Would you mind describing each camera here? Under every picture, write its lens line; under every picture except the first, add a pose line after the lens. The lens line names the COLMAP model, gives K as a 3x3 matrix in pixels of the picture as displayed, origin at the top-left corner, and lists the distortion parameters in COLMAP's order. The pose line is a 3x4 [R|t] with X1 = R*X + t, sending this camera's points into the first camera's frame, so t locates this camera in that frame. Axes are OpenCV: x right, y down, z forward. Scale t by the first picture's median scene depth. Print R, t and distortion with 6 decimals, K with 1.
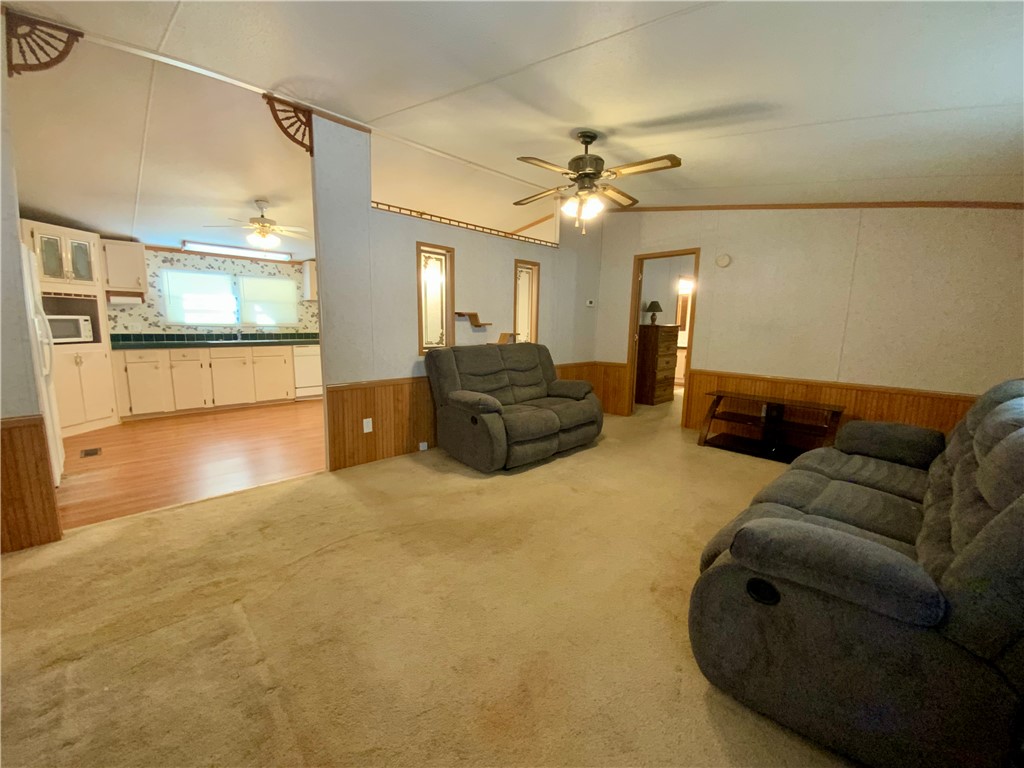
lens RADIAL K [[414.2, 0, 518.6], [0, 414.2, 384.0], [0, 0, 1]] dist [0.000793, -0.007327]
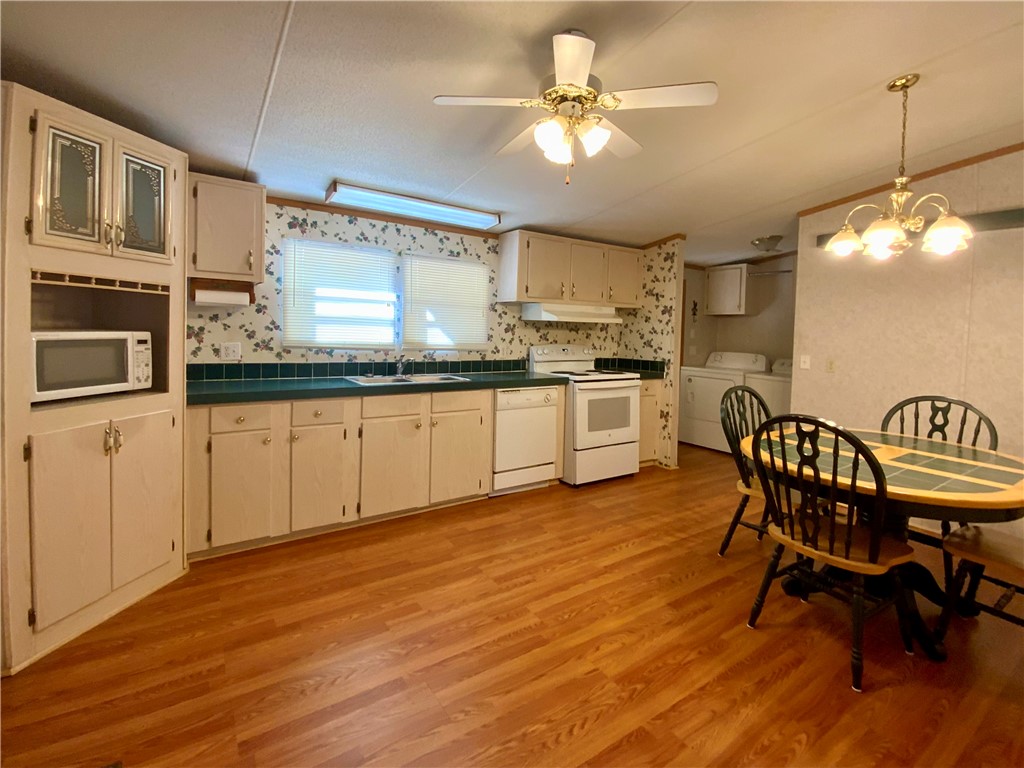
lens RADIAL K [[475.4, 0, 493.3], [0, 475.4, 352.7], [0, 0, 1]] dist [0.003424, -0.009275]
pose [[0.976545, 0.030960, -0.213078, -0.498432], [-0.050698, 0.994847, -0.087798, -0.101537], [0.209262, 0.096541, 0.973082, 0.504802]]
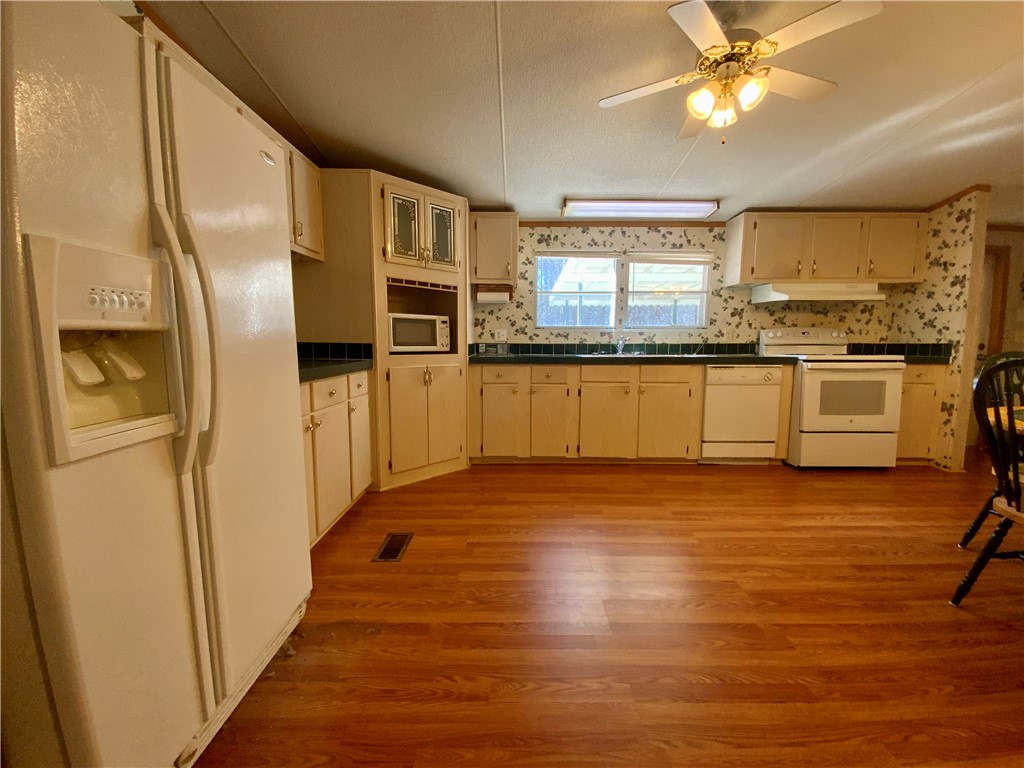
lens RADIAL K [[414.2, 0, 503.7], [0, 414.2, 394.6], [0, 0, 1]] dist [0.000793, -0.007327]
pose [[0.688894, 0.082181, -0.720188, -0.385762], [-0.094522, 0.995253, 0.023154, -0.047951], [0.718673, 0.052123, 0.693392, 0.498175]]
